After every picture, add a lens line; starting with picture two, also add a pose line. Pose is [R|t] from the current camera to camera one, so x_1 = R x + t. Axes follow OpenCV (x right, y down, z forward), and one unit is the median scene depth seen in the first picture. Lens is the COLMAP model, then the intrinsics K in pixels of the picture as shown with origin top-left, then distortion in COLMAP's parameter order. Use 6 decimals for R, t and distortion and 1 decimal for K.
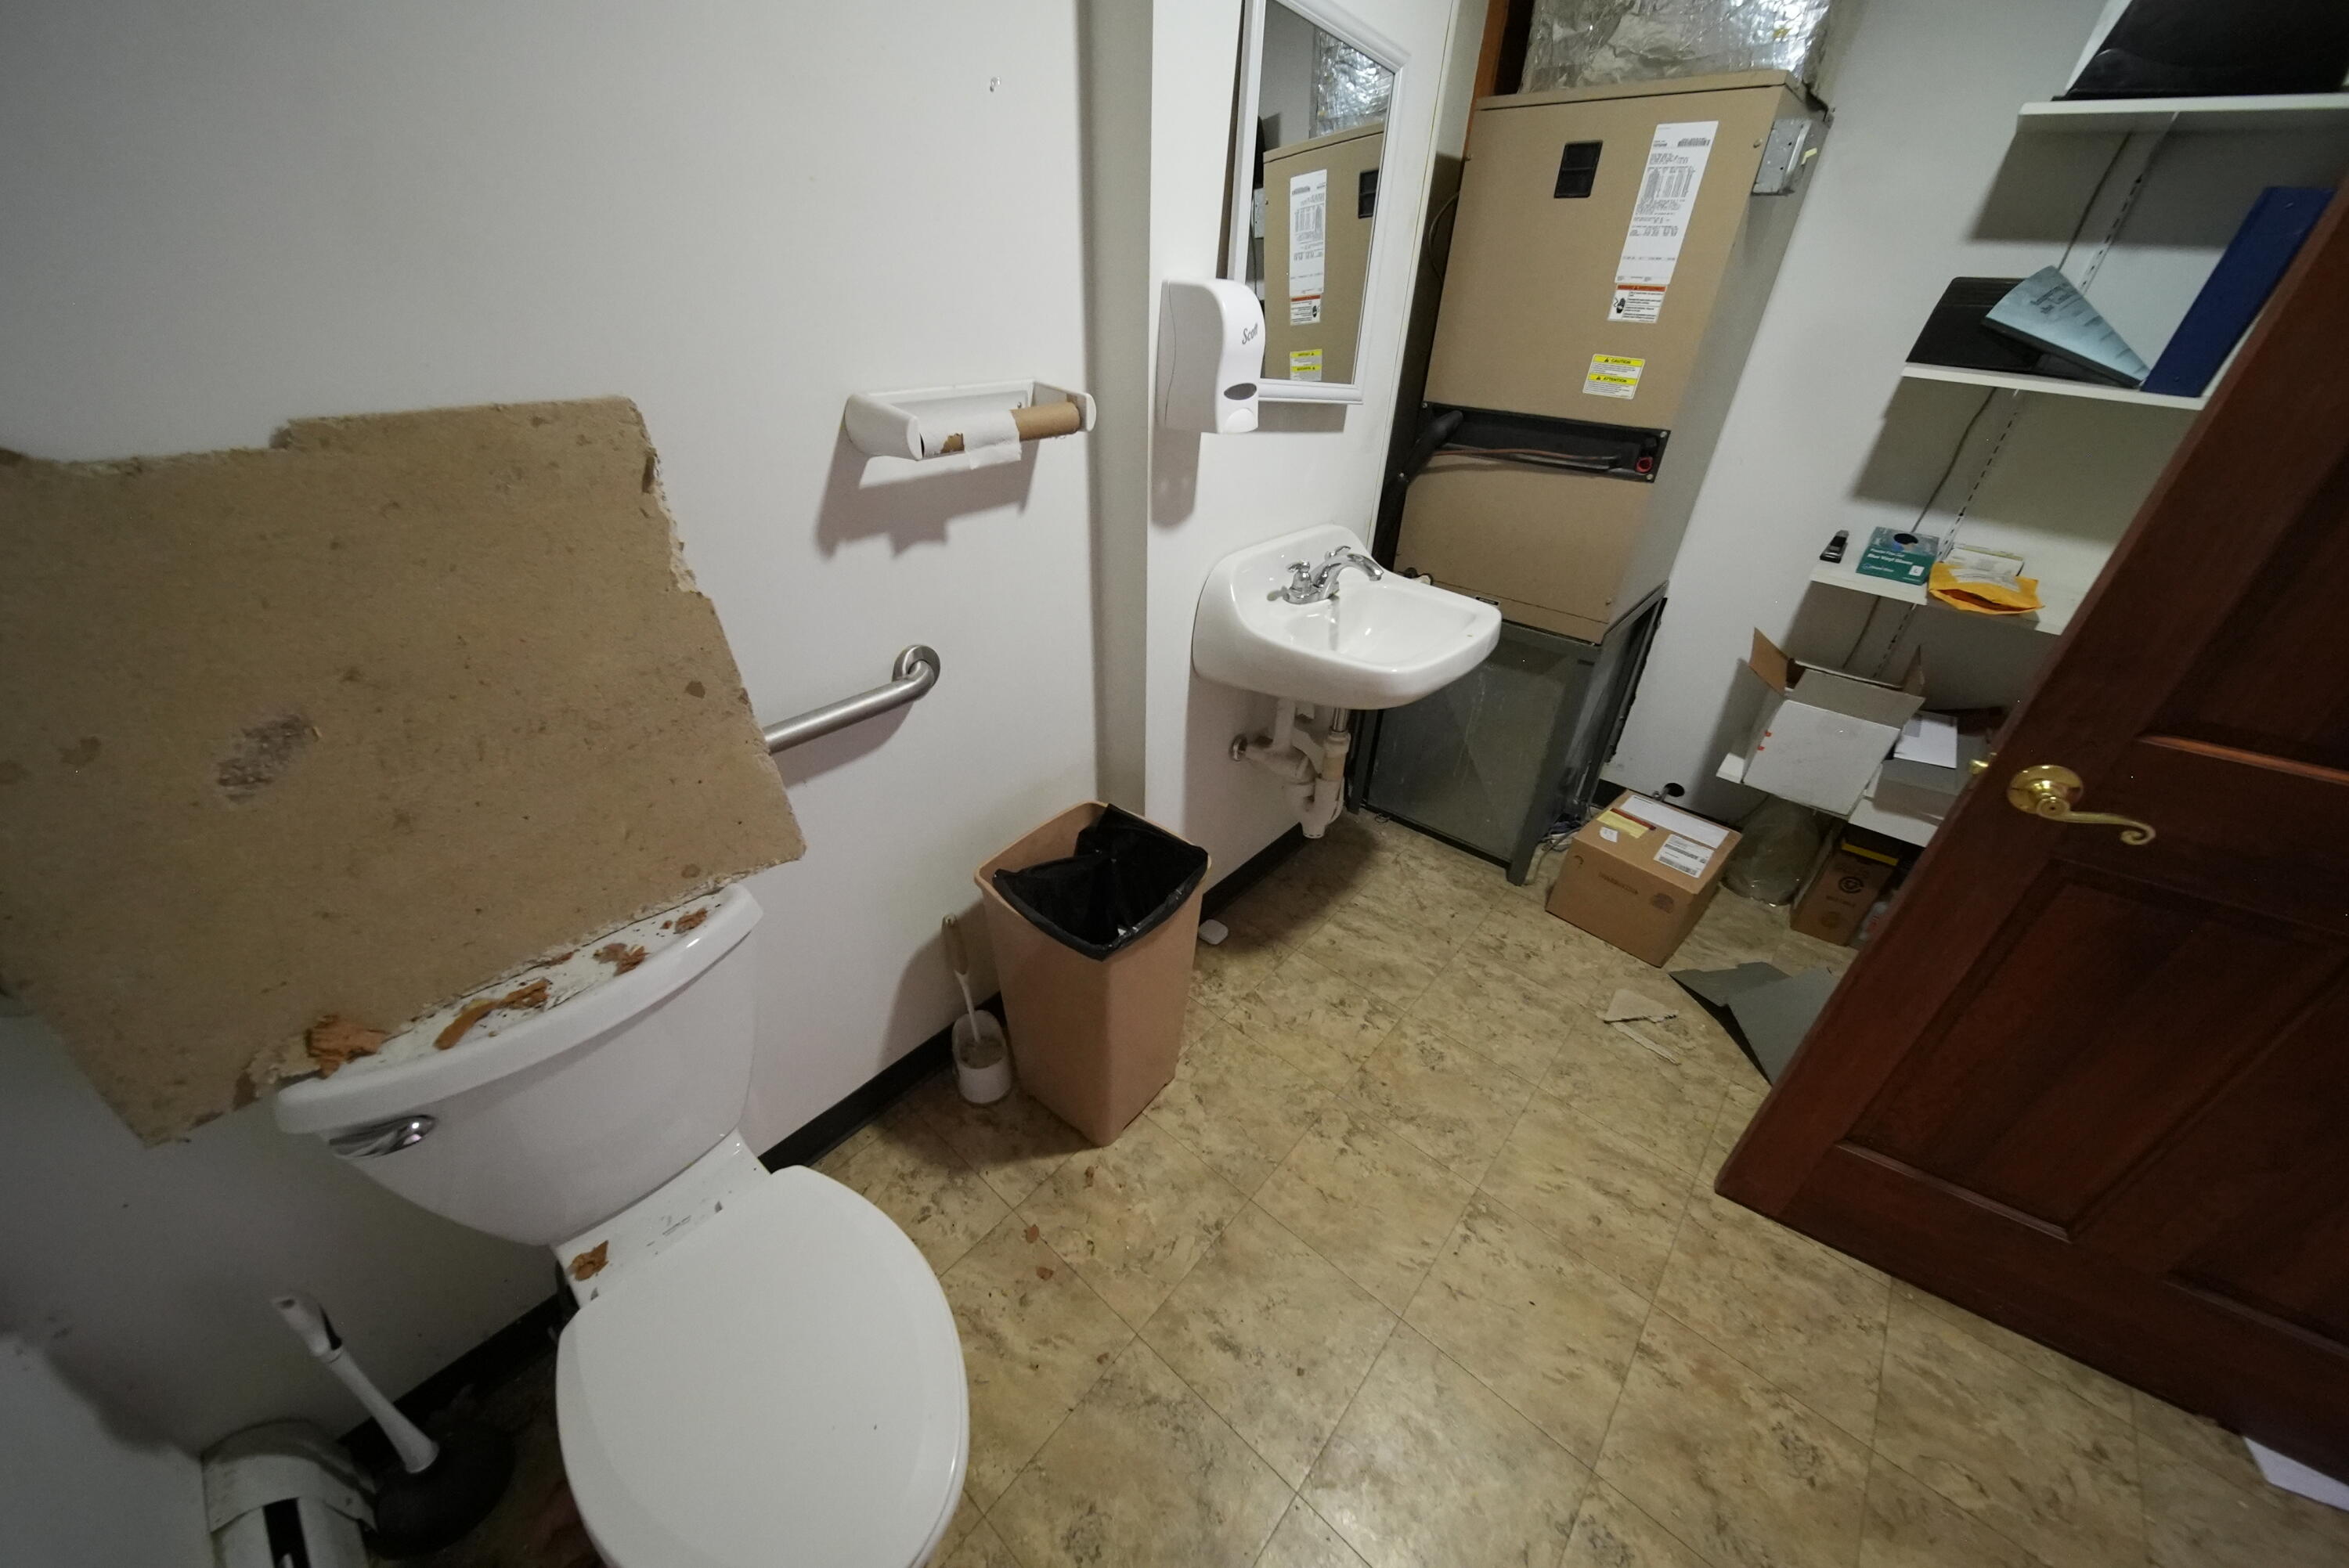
lens RADIAL K [[820.0, 0, 1167.3], [0, 820.0, 788.6], [0, 0, 1]] dist [0.000023, -0.001450]
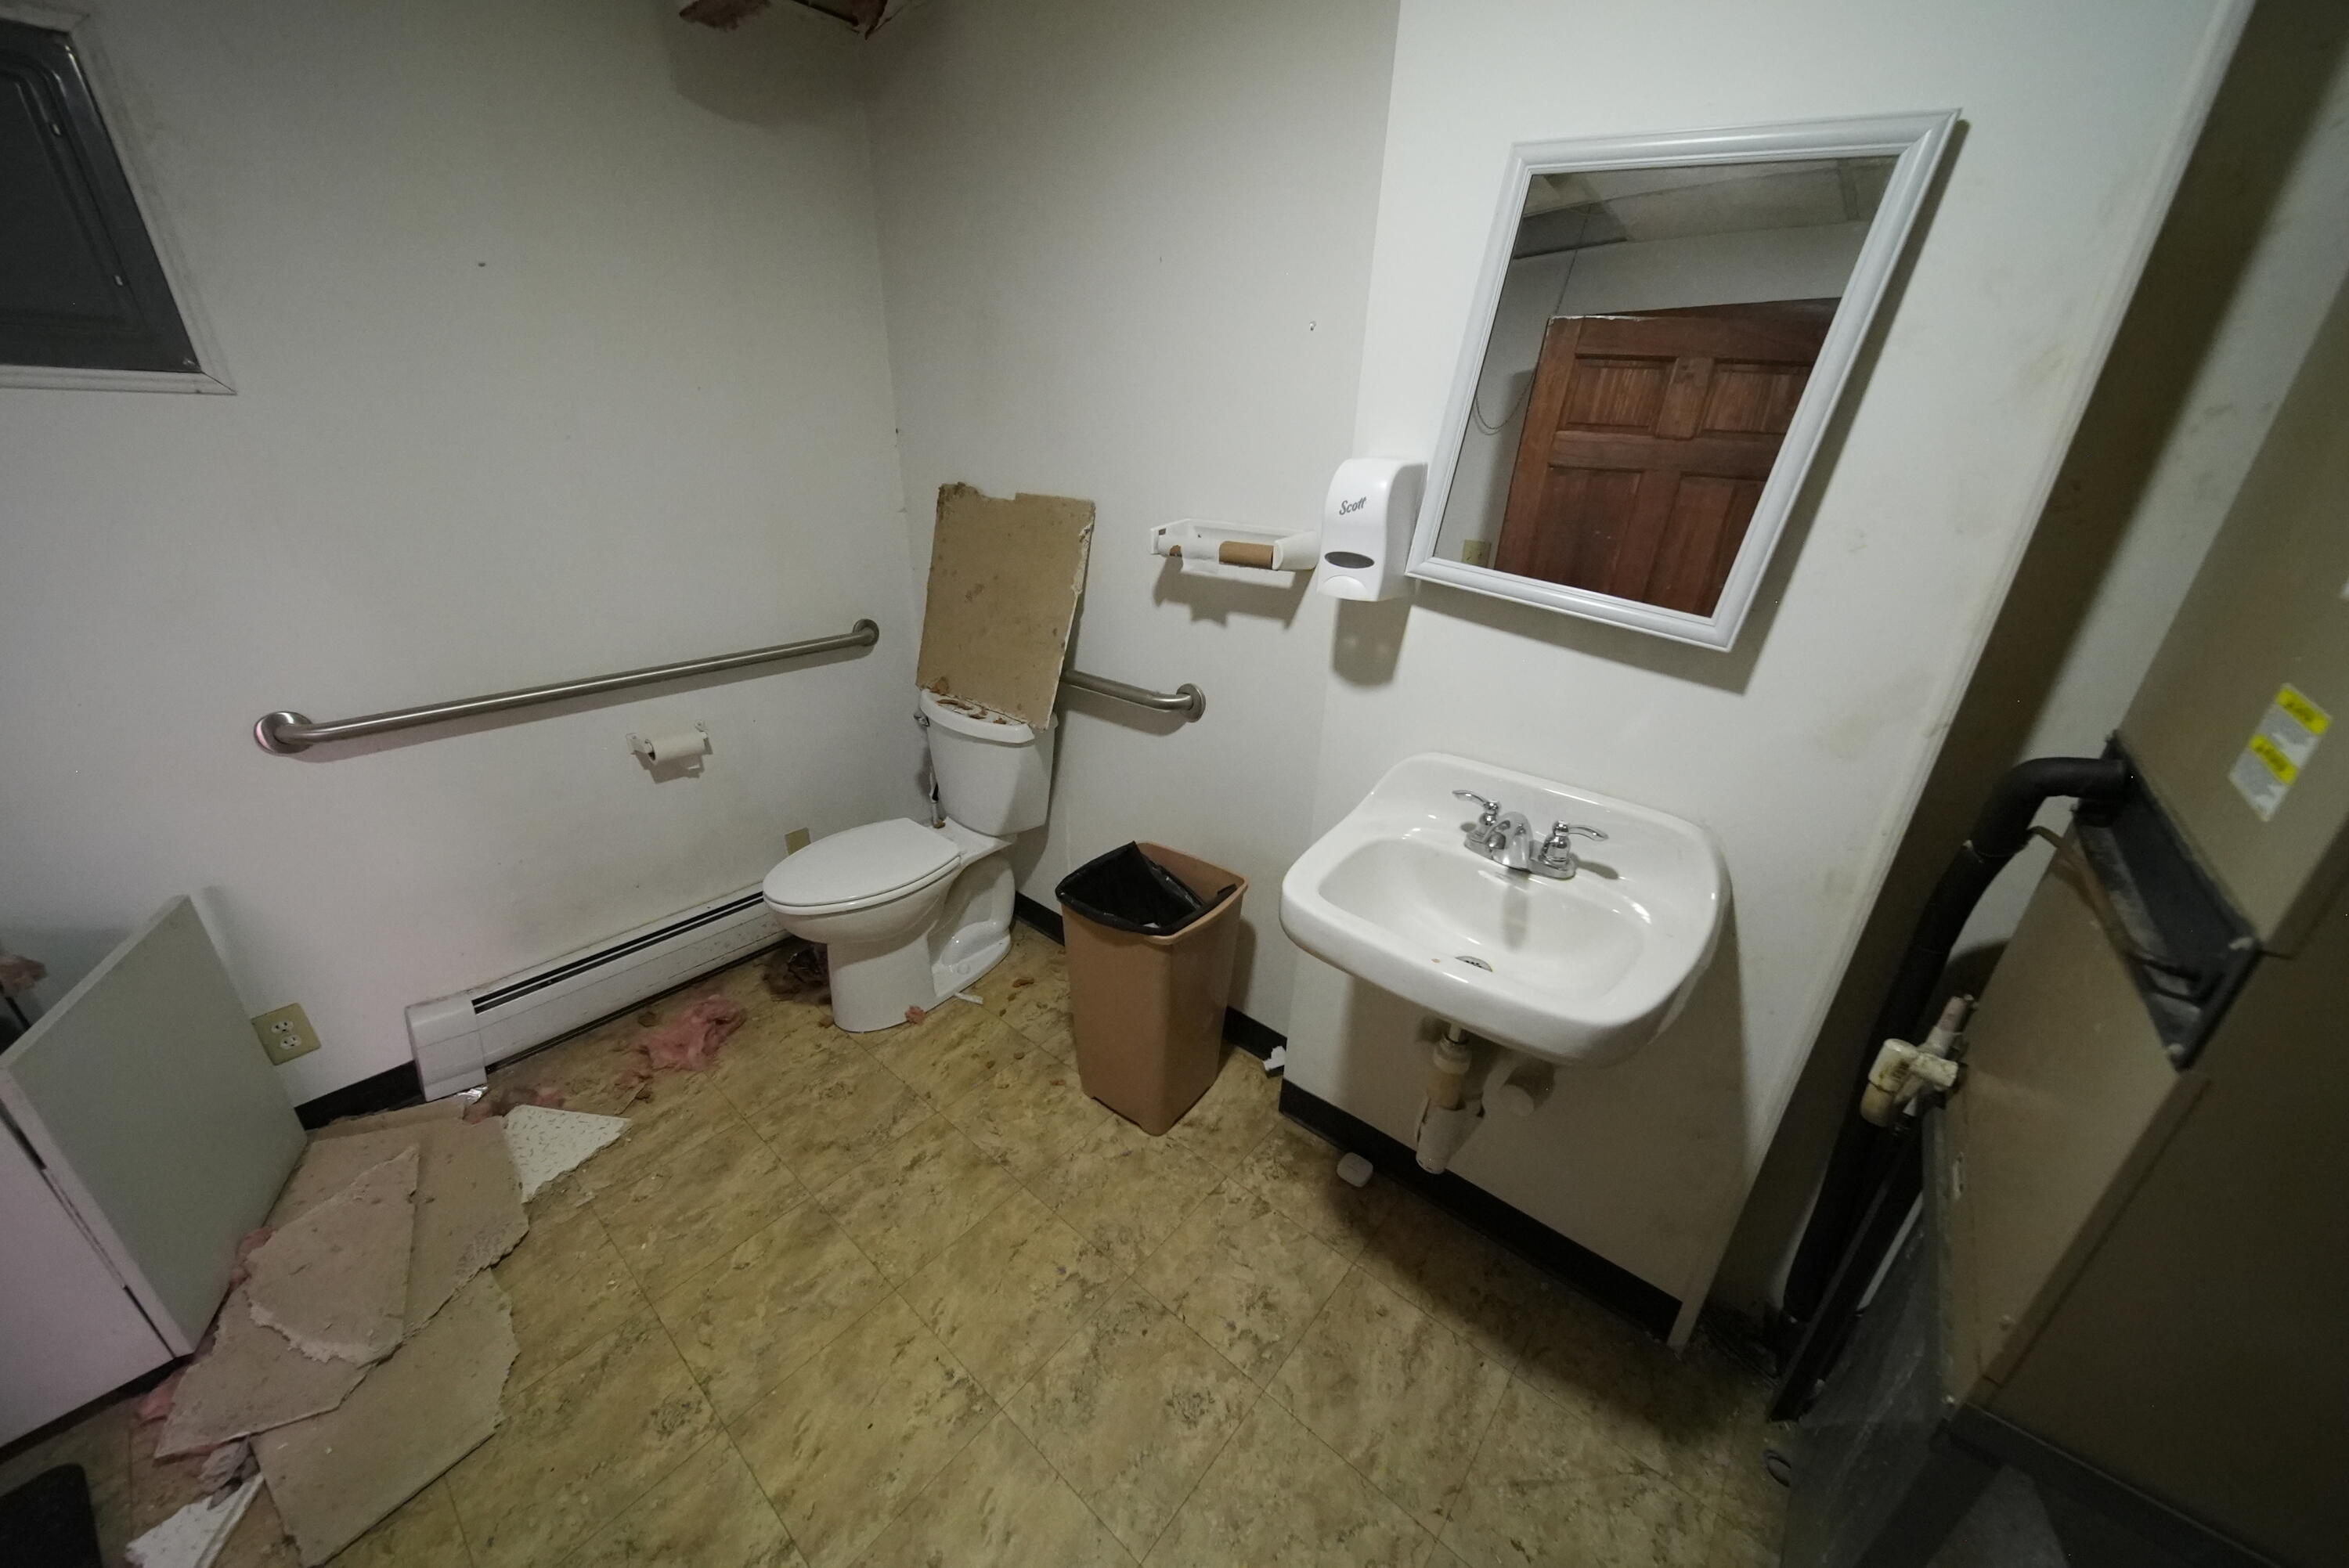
lens RADIAL K [[820.0, 0, 1171.2], [0, 820.0, 791.6], [0, 0, 1]] dist [0.000023, -0.001450]
pose [[0.013470, 0.376245, -0.926422, 0.862157], [-0.554840, 0.773595, 0.306111, -0.349987], [0.831848, 0.509892, 0.219177, 0.577589]]
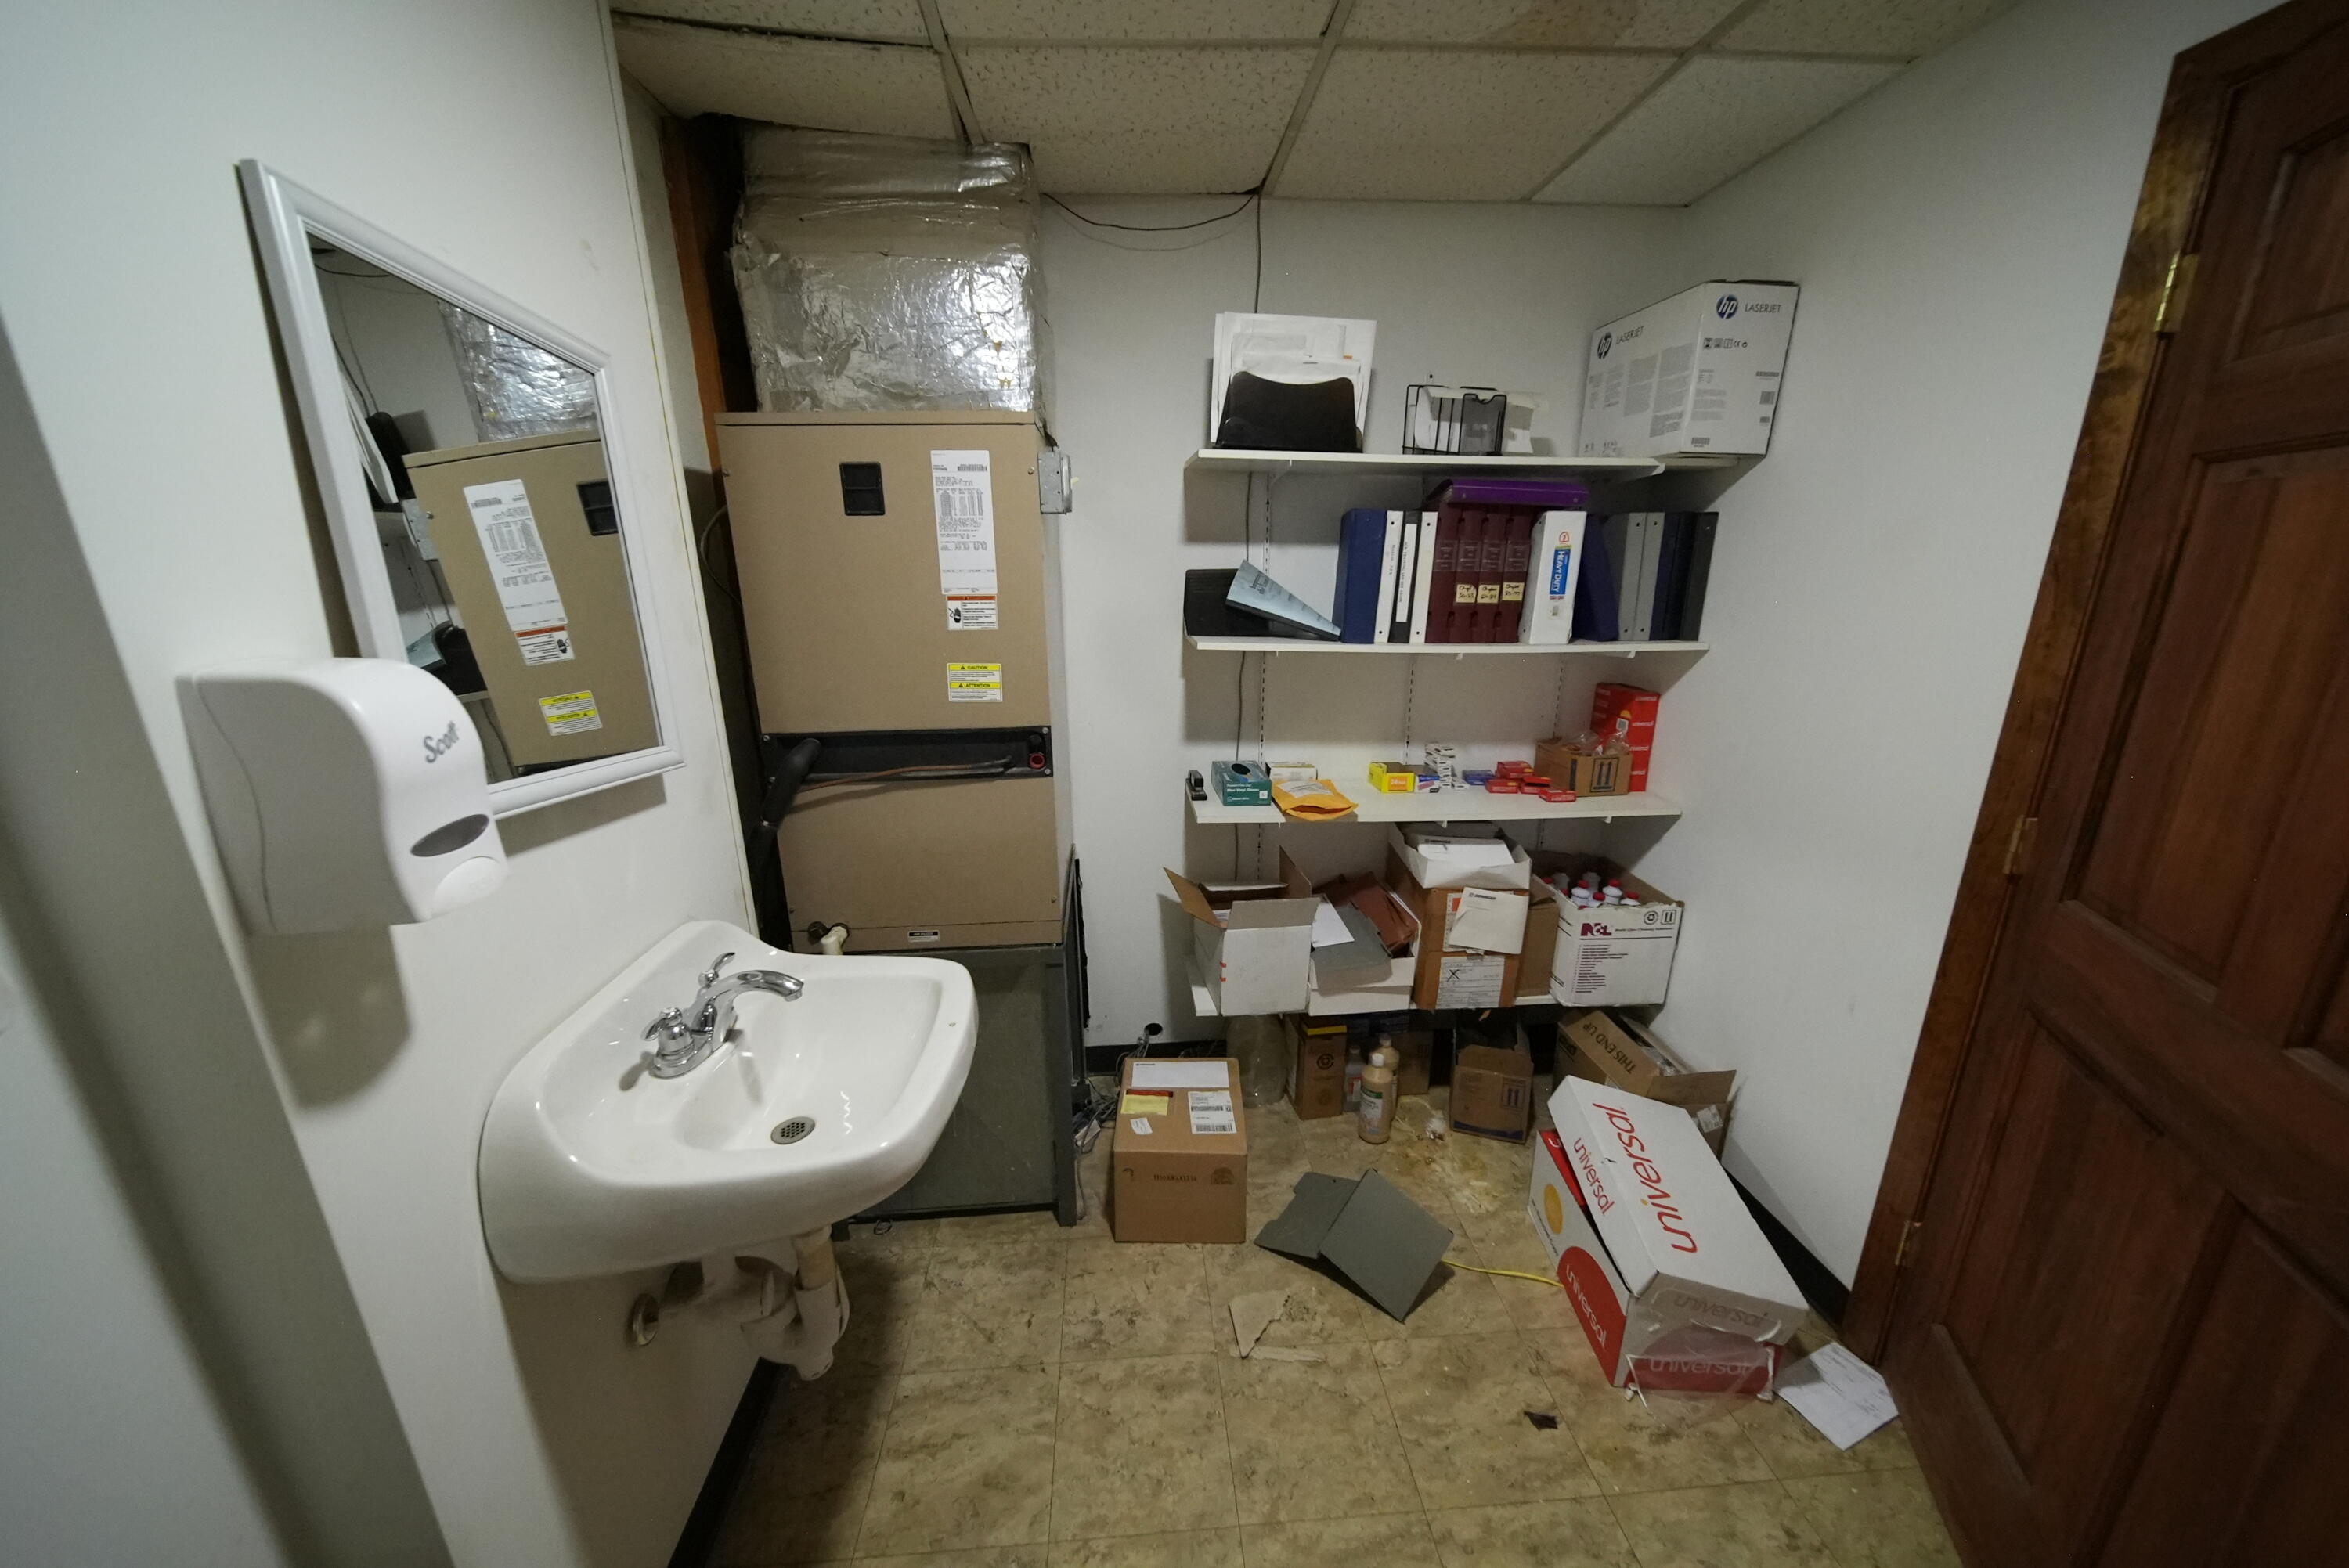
lens RADIAL K [[820.0, 0, 1169.4], [0, 820.0, 791.5], [0, 0, 1]] dist [0.000023, -0.001450]
pose [[0.704559, -0.227114, 0.672321, 0.051170], [0.405594, 0.906288, -0.118893, -0.197126], [-0.582314, 0.356456, 0.730650, 0.247573]]
